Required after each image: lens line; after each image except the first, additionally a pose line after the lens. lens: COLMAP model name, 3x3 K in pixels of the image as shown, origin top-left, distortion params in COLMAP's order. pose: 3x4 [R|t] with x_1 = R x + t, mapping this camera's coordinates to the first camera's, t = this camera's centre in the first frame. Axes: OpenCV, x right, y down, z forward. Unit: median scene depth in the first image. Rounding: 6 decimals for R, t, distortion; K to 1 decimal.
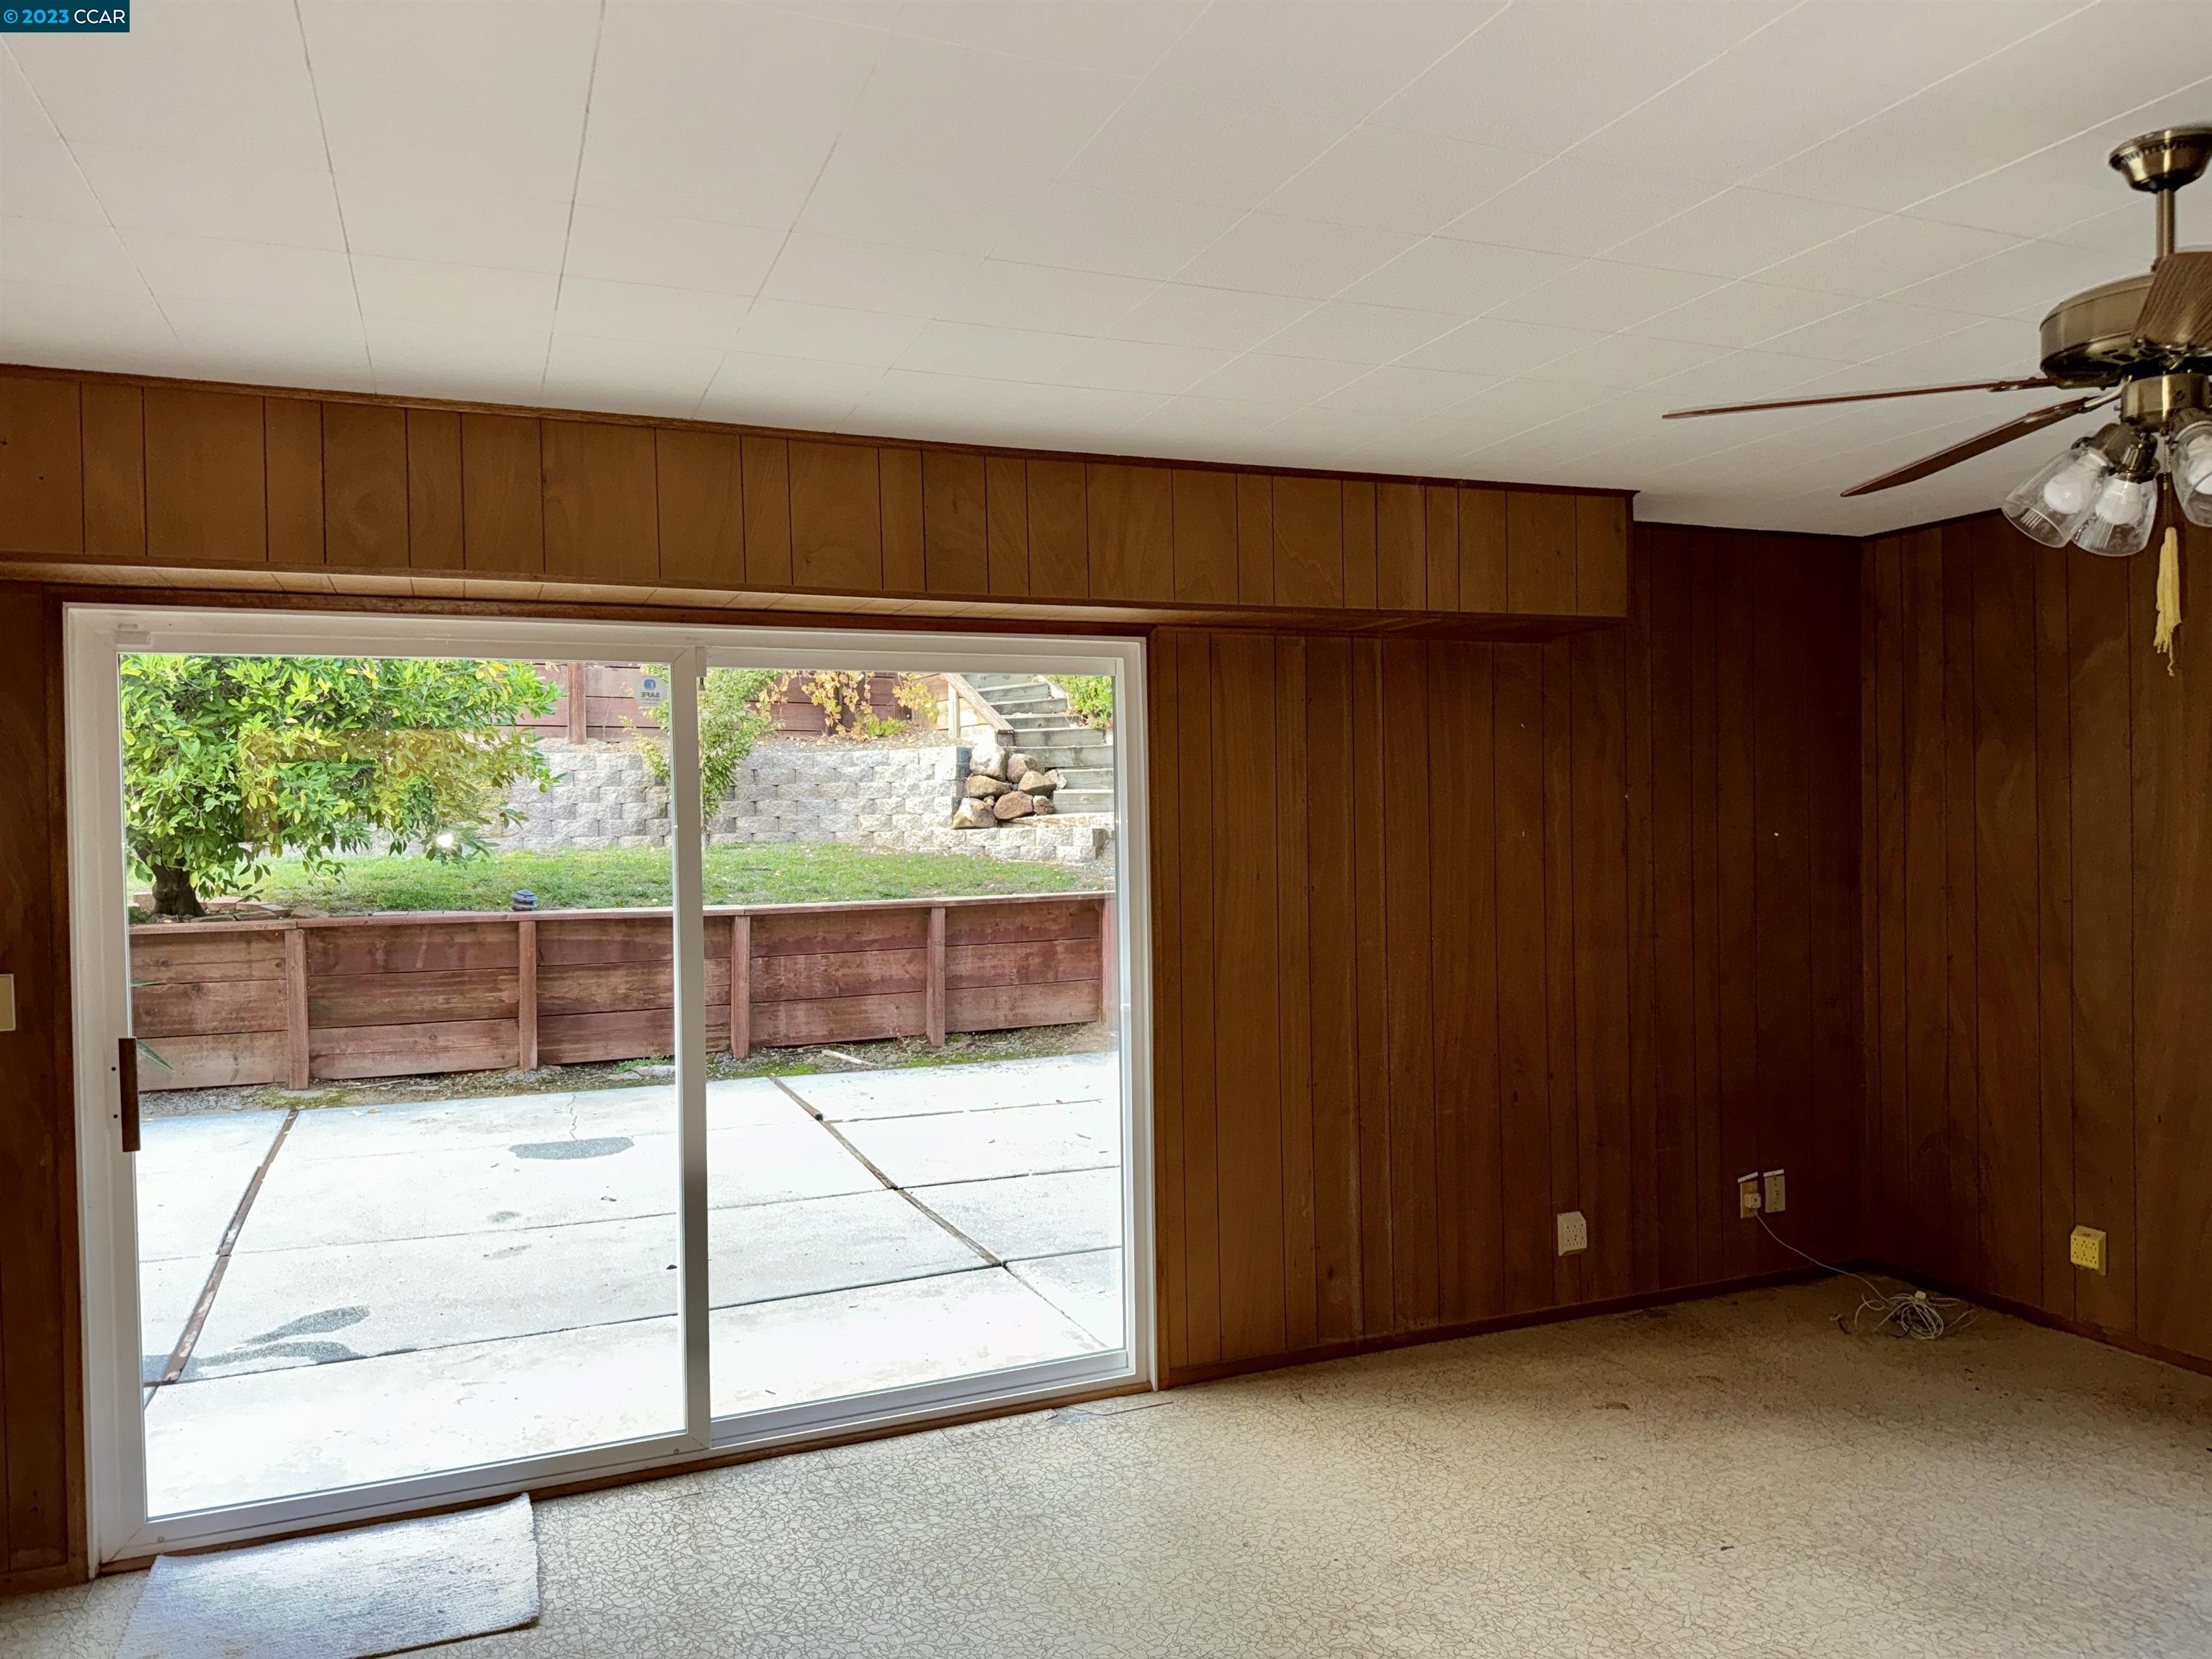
lens RADIAL K [[1550.3, 0, 1106.0], [0, 1550.3, 829.5], [0, 0, 1]] dist [0.092575, -0.126247]
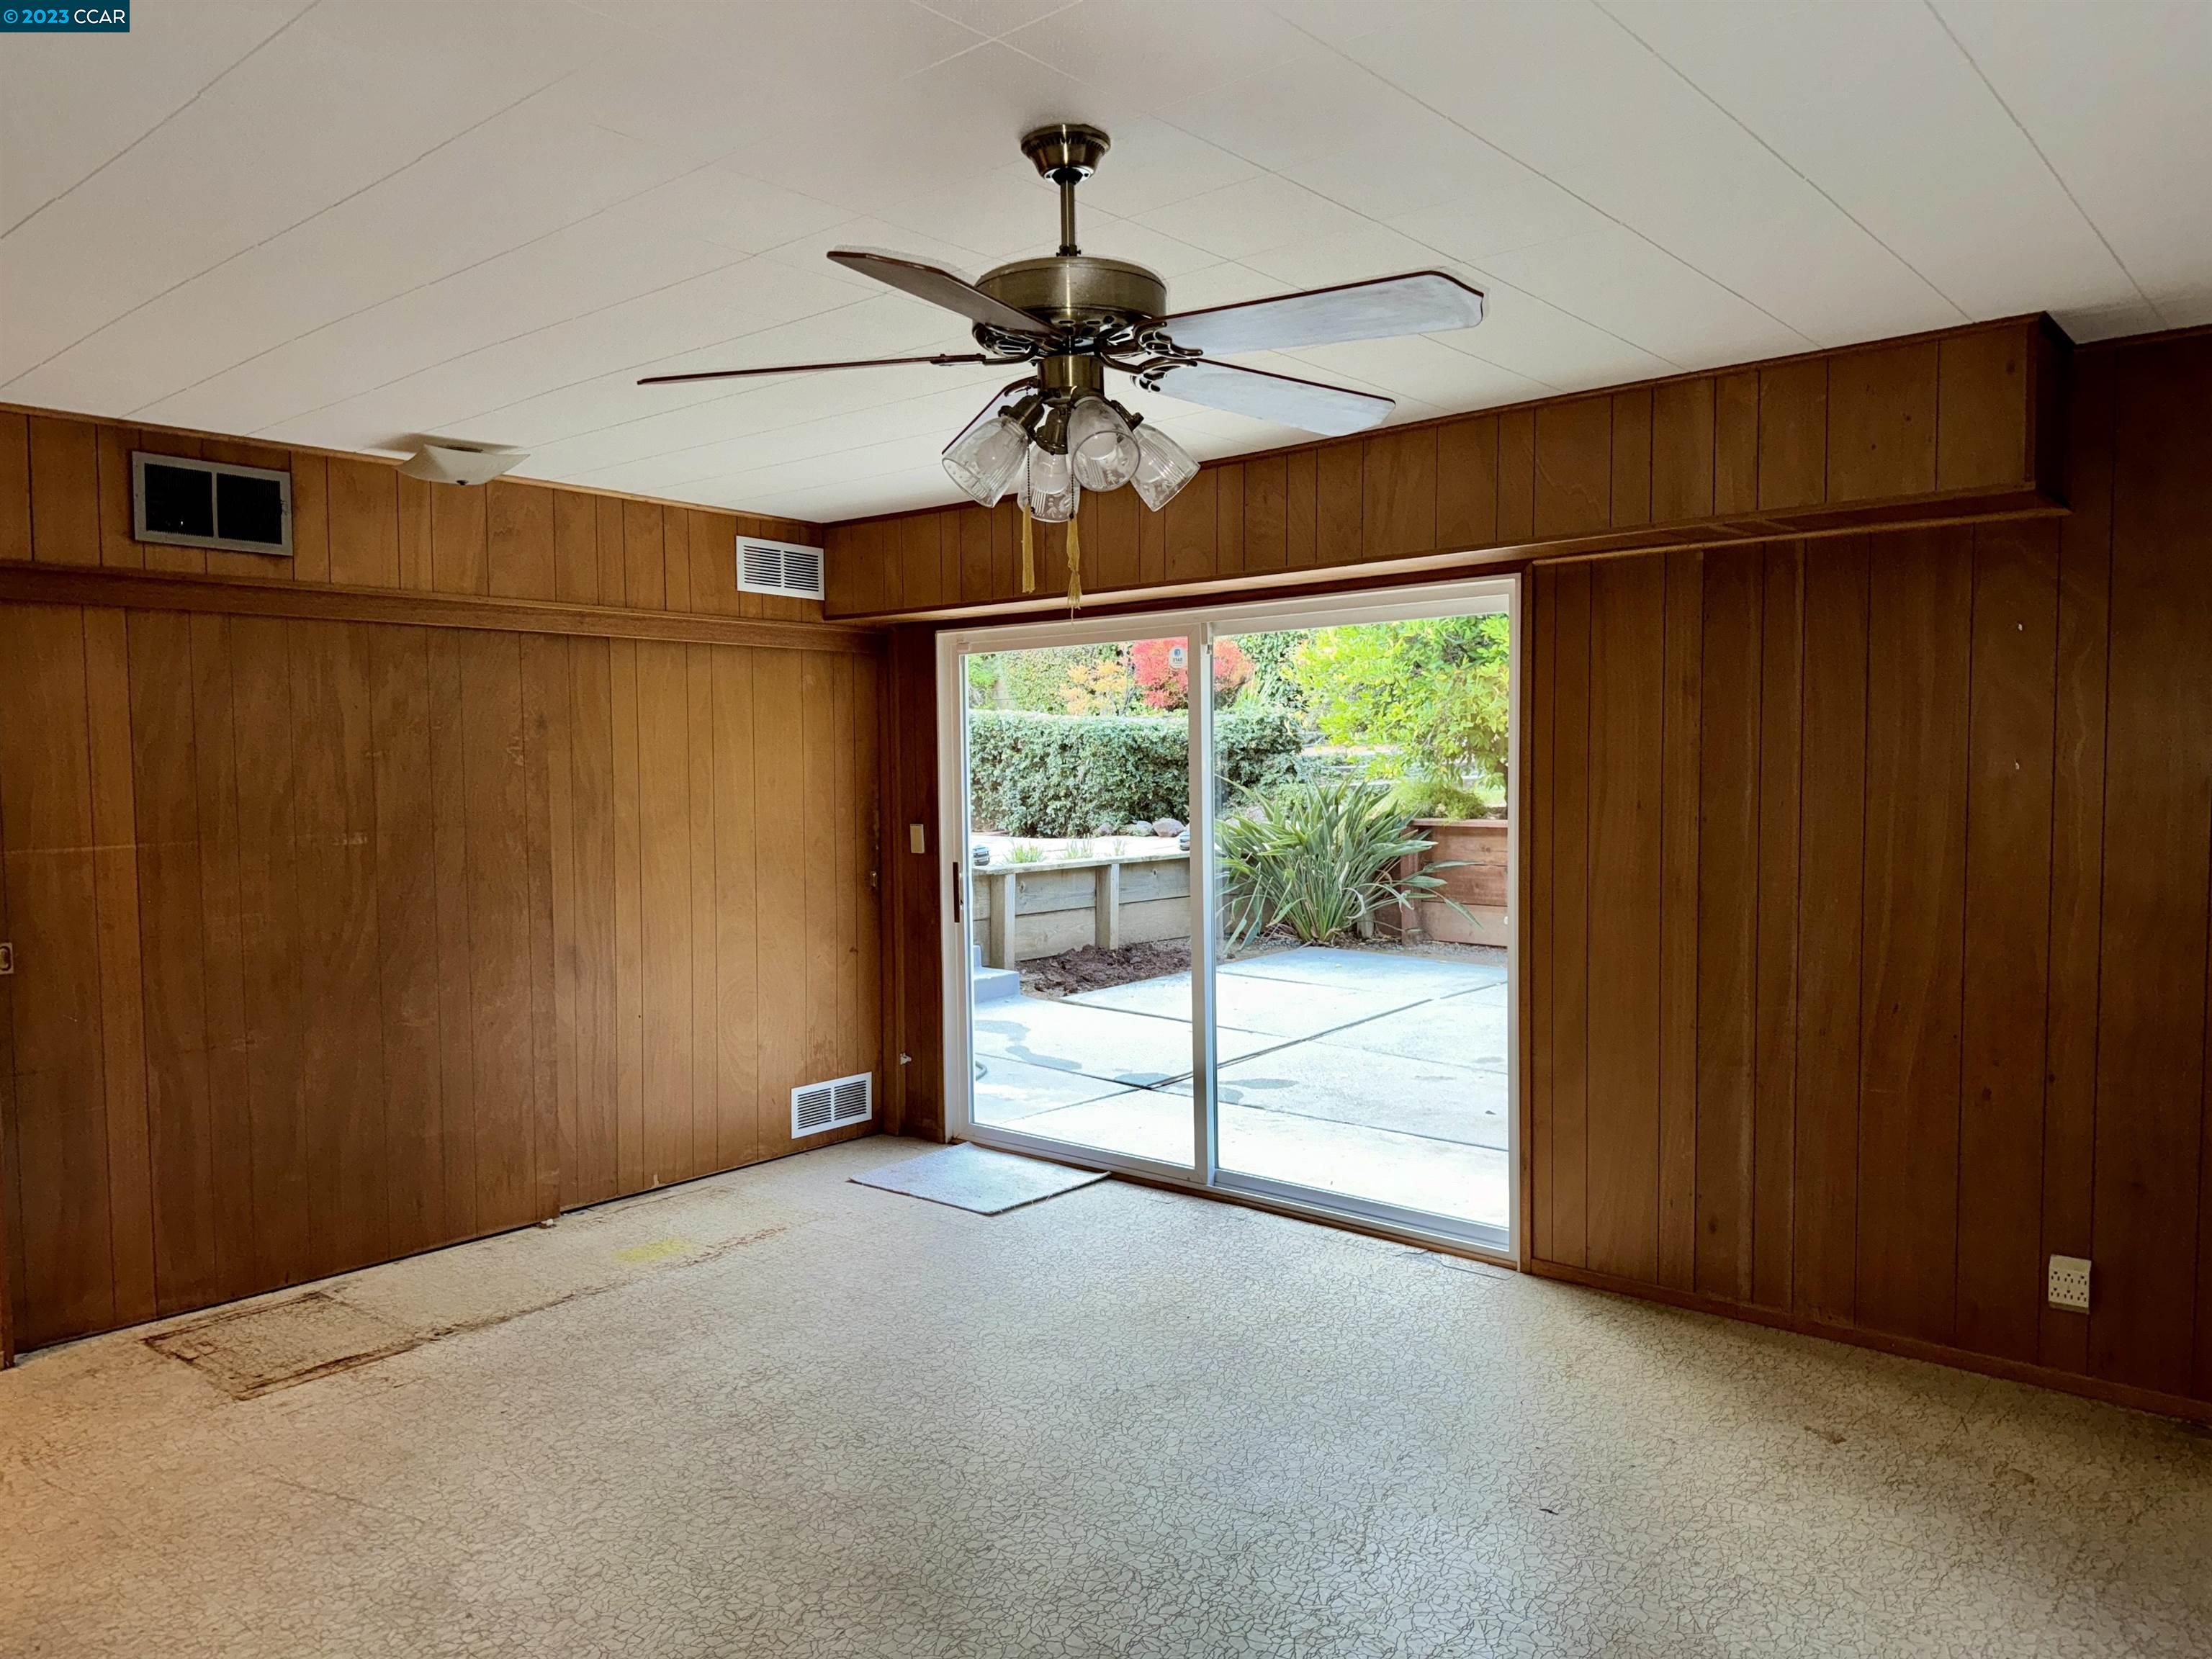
lens RADIAL K [[1550.3, 0, 1106.0], [0, 1550.3, 829.5], [0, 0, 1]] dist [0.092575, -0.126247]
pose [[0.443484, 0.052278, -0.894756, 0.872582], [-0.003782, 0.998398, 0.056458, -0.008529], [0.896274, -0.021654, 0.442971, 0.269665]]
